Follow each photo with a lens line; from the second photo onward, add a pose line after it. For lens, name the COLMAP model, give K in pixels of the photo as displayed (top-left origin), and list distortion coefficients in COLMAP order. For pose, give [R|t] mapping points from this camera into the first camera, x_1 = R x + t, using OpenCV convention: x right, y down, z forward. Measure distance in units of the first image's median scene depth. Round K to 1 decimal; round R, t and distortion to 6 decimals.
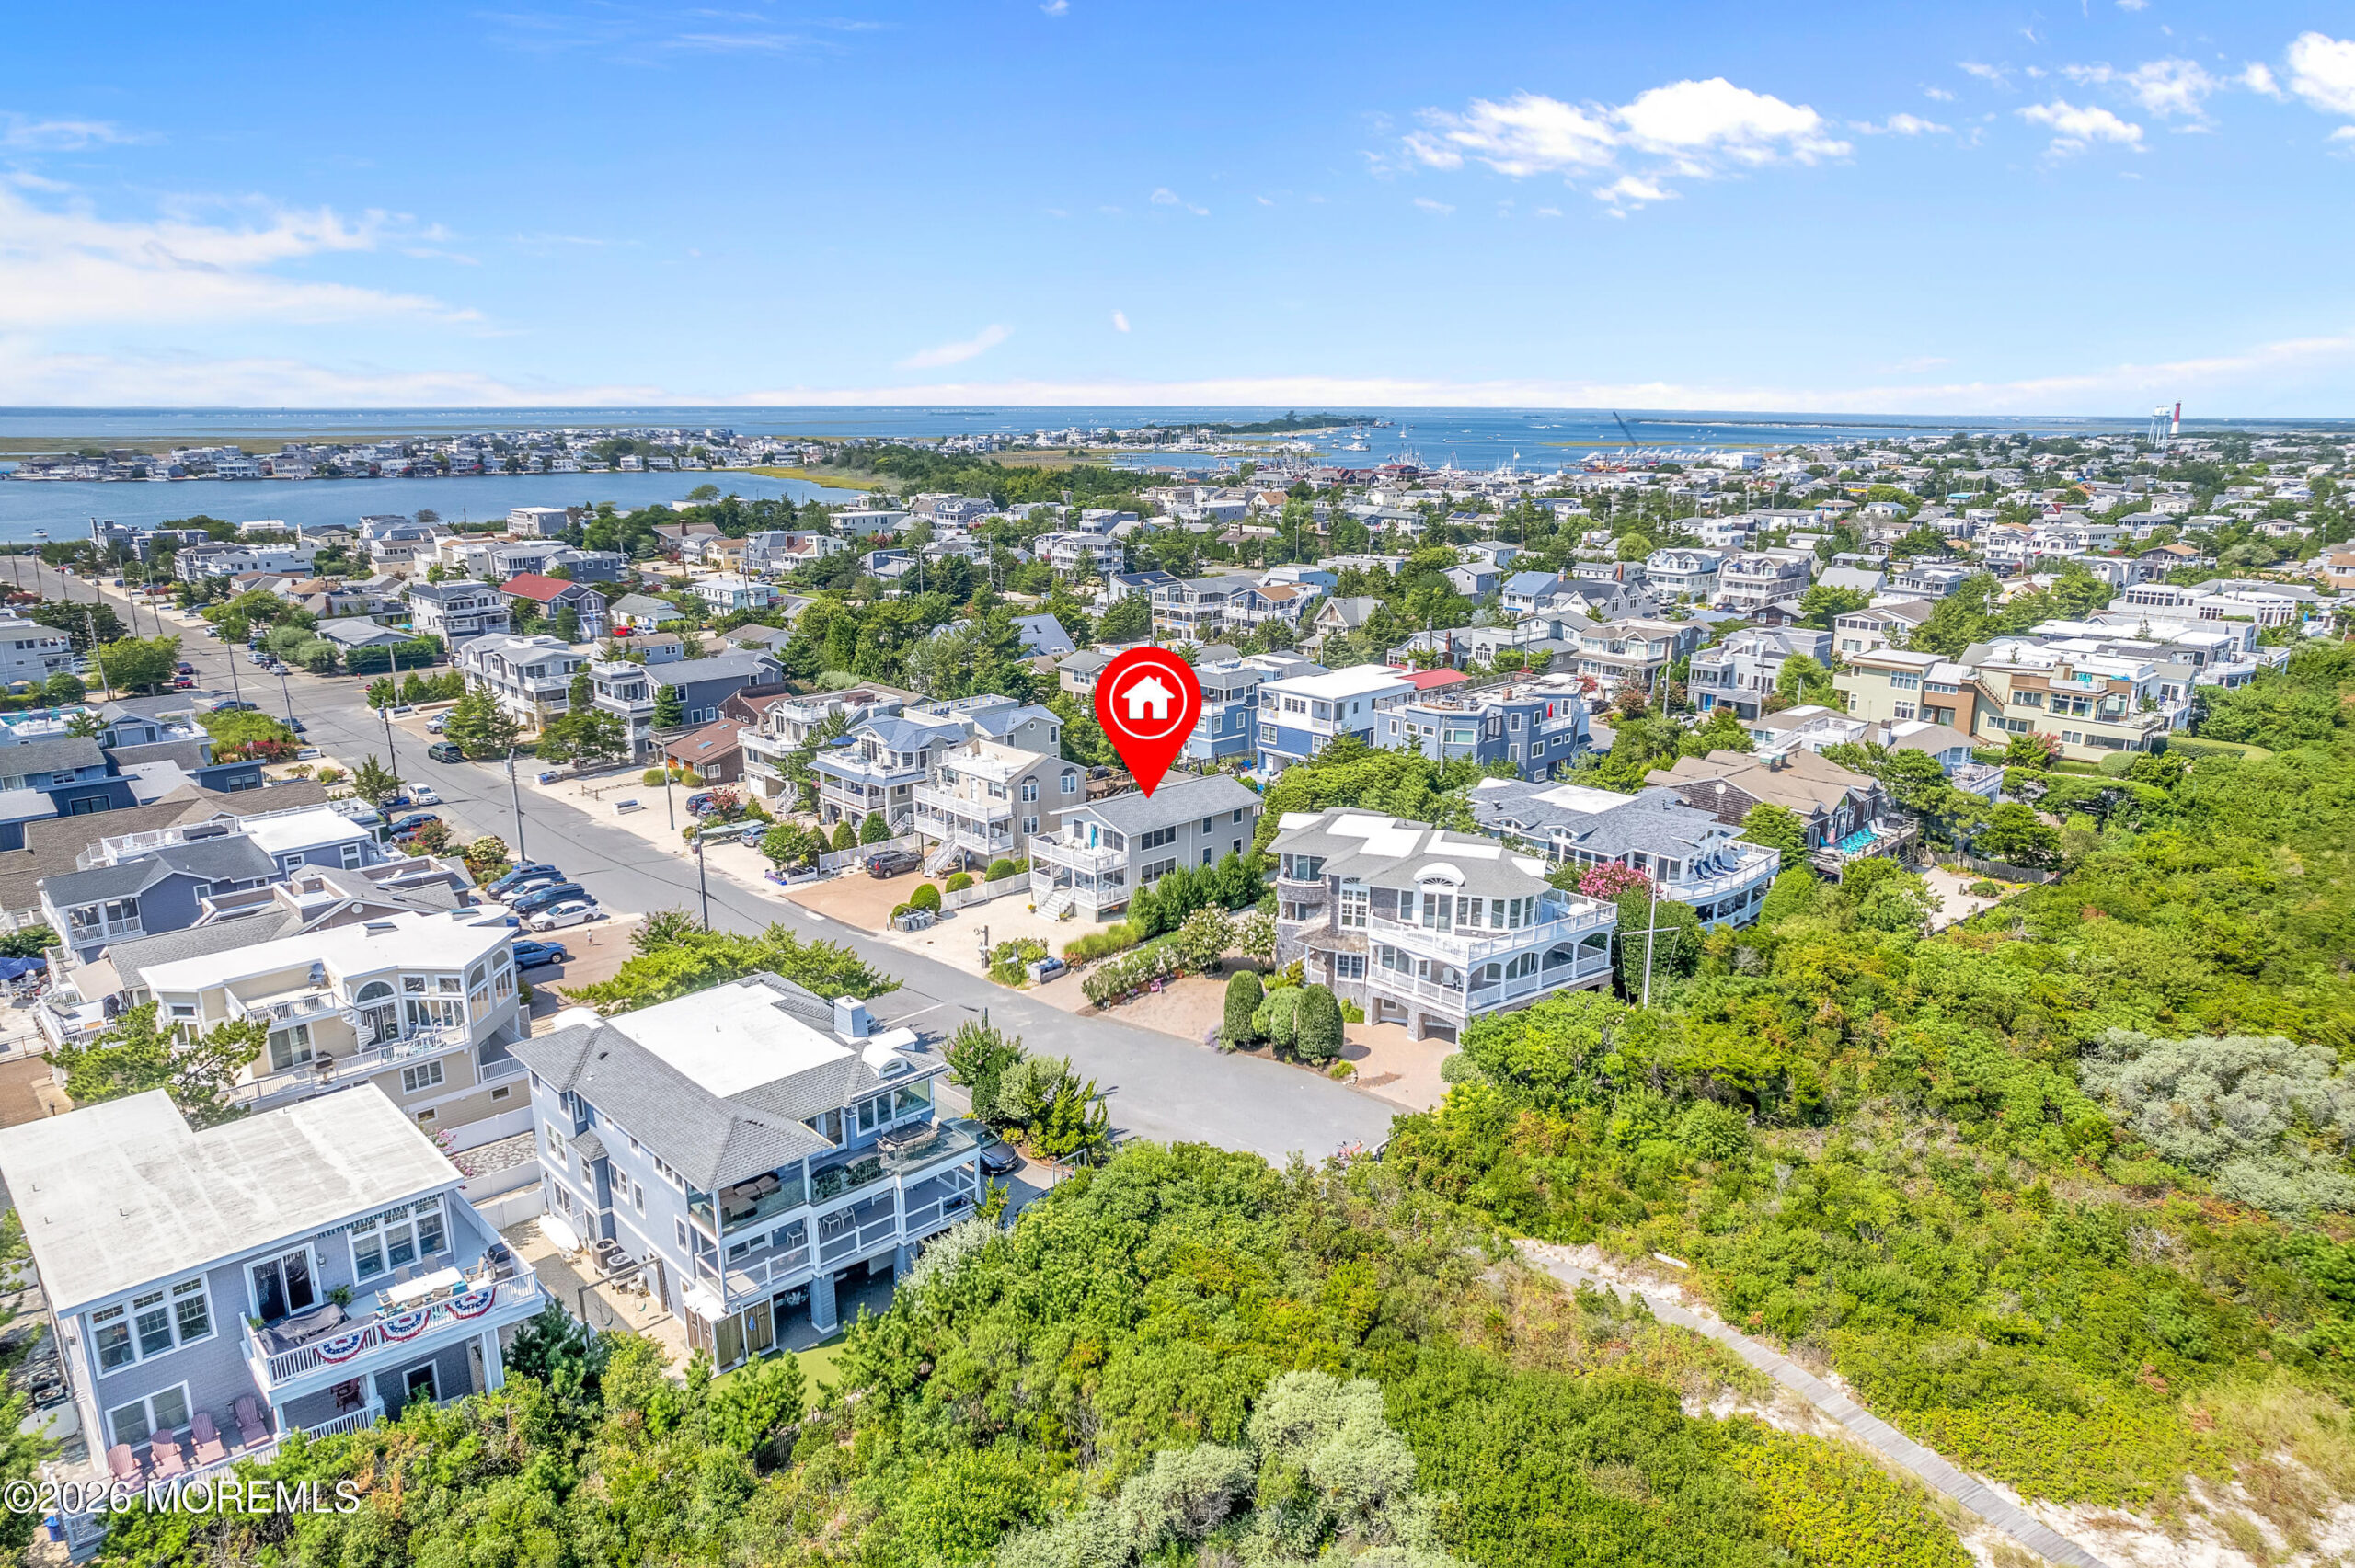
lens RADIAL K [[1507.9, 0, 1177.5], [0, 1507.9, 784.0], [0, 0, 1]] dist [-0.069498, 0.064583]
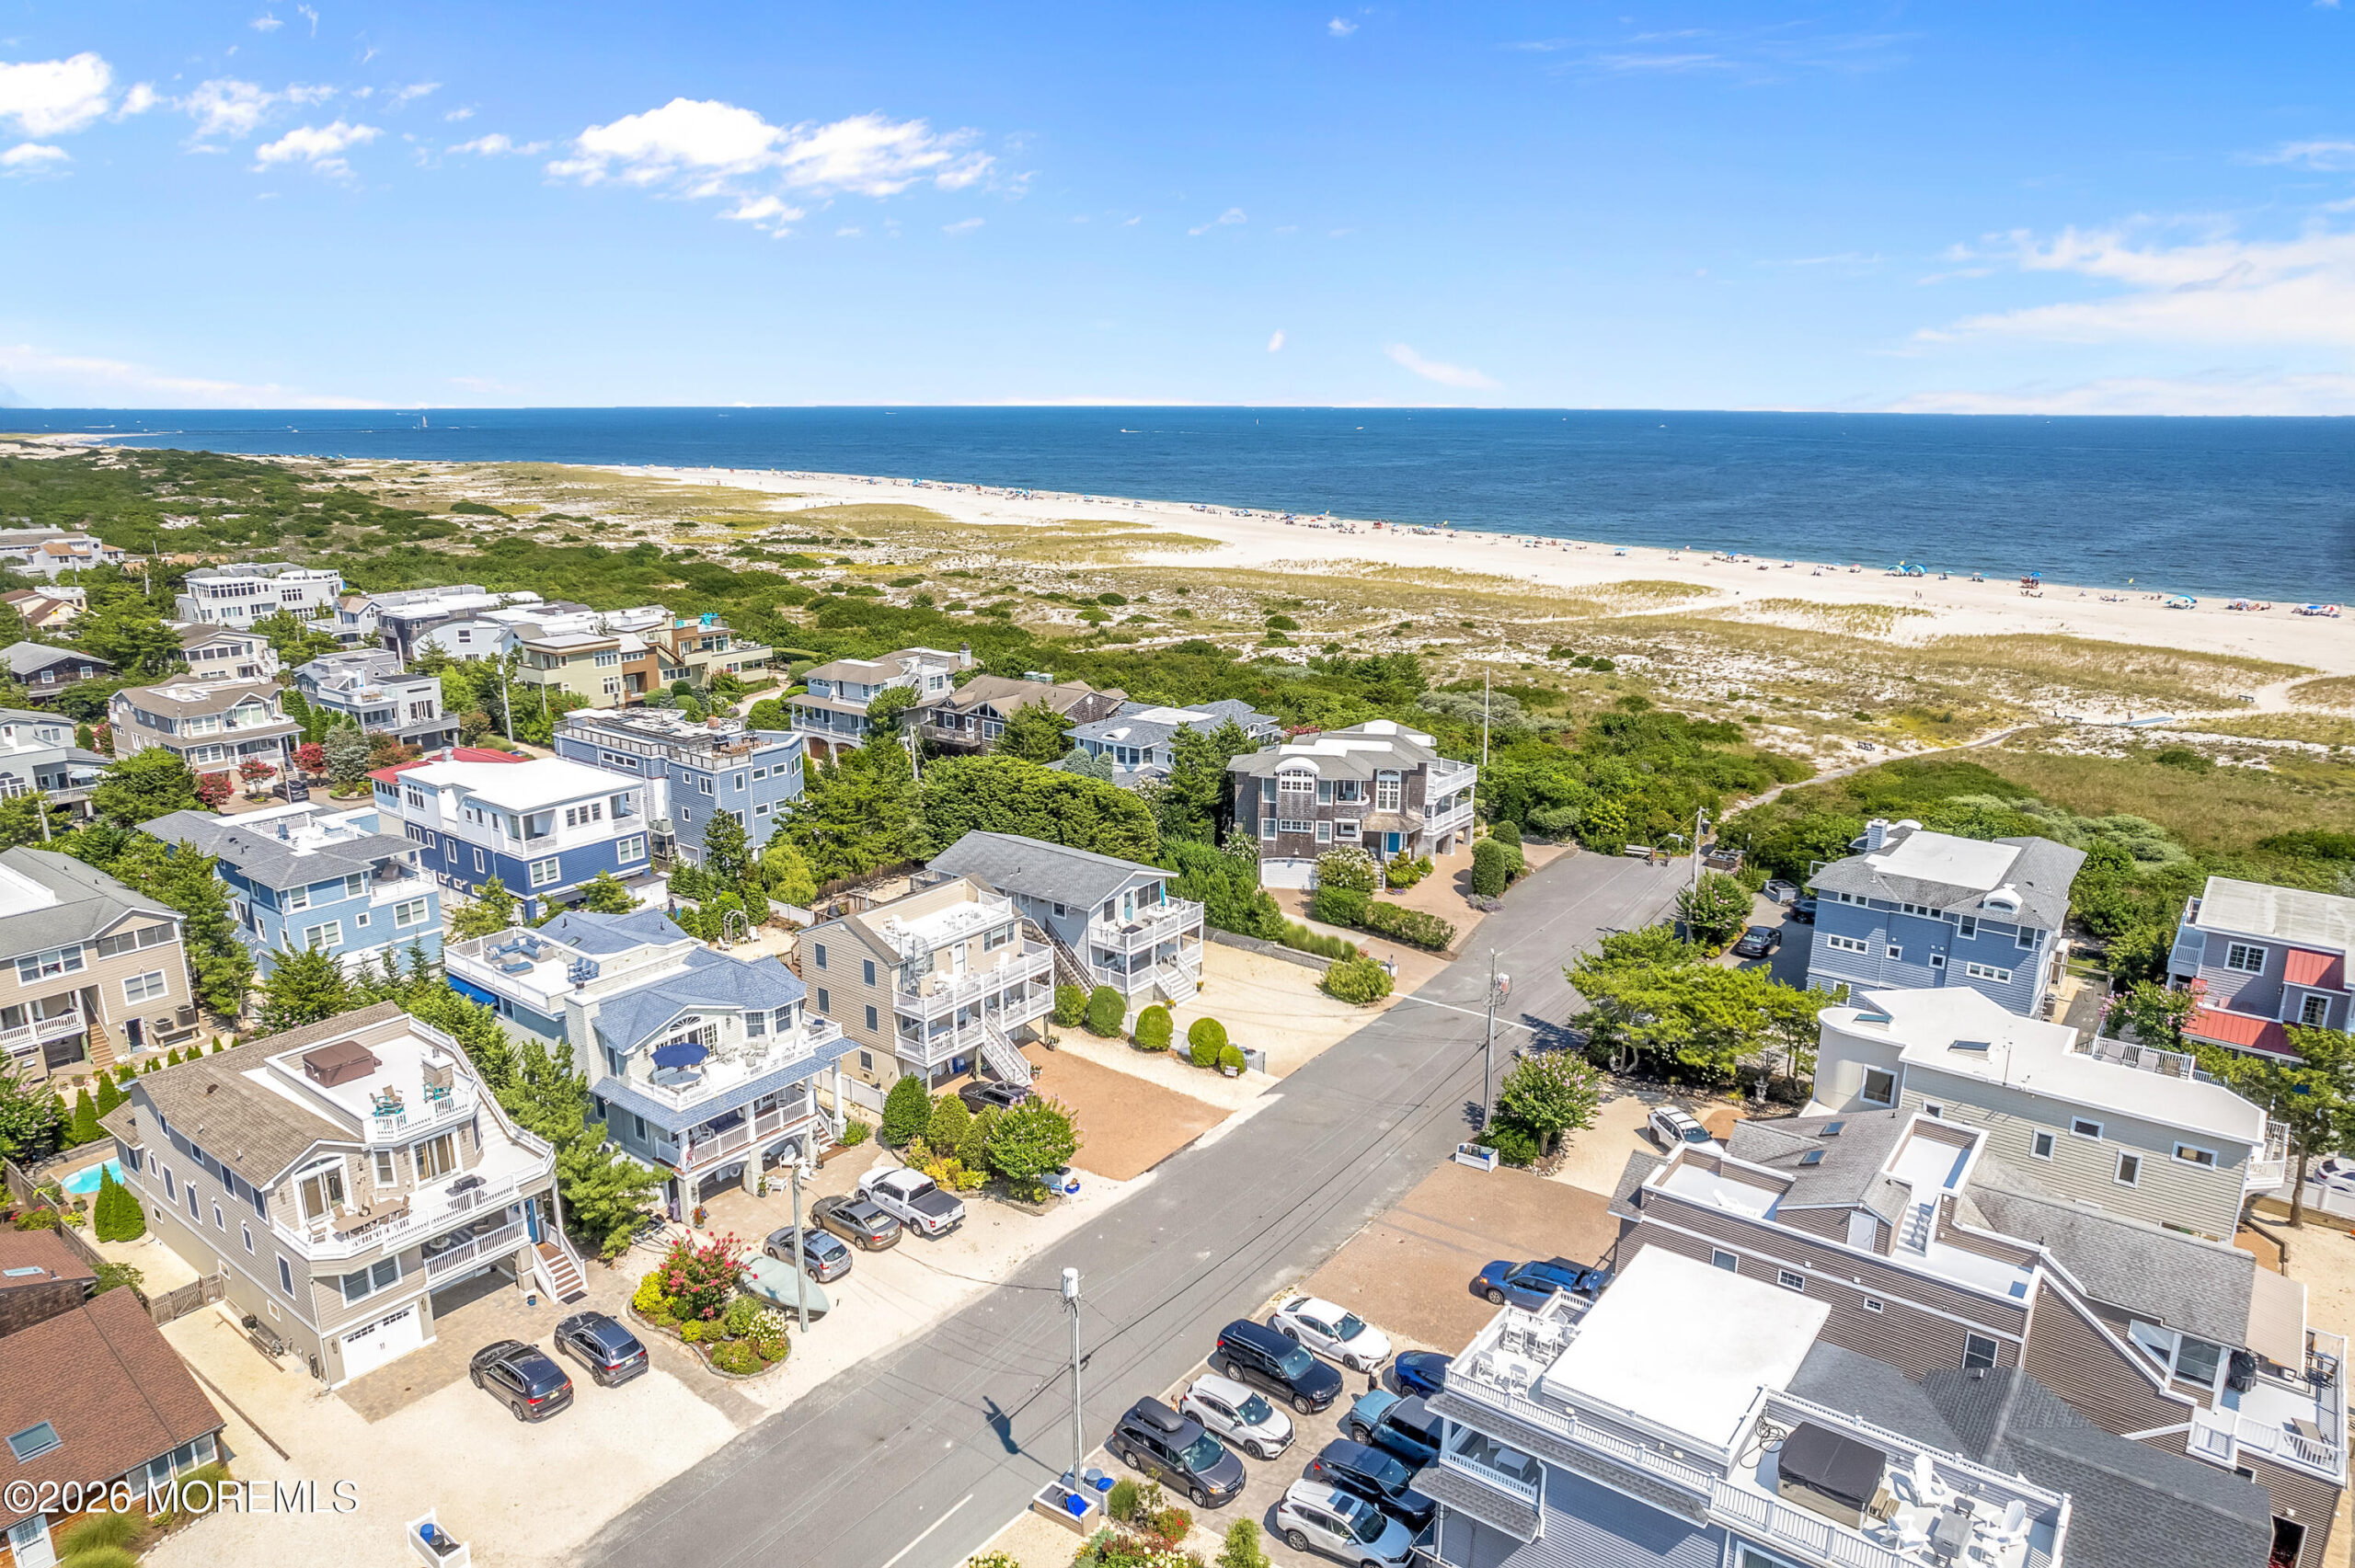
lens RADIAL K [[1507.9, 0, 1177.5], [0, 1507.9, 784.0], [0, 0, 1]] dist [-0.069498, 0.064583]
pose [[-0.151739, -0.247471, 0.956940, -0.866882], [0.240160, 0.929907, 0.278561, -0.262540], [-0.958800, 0.272087, -0.081670, 1.030630]]
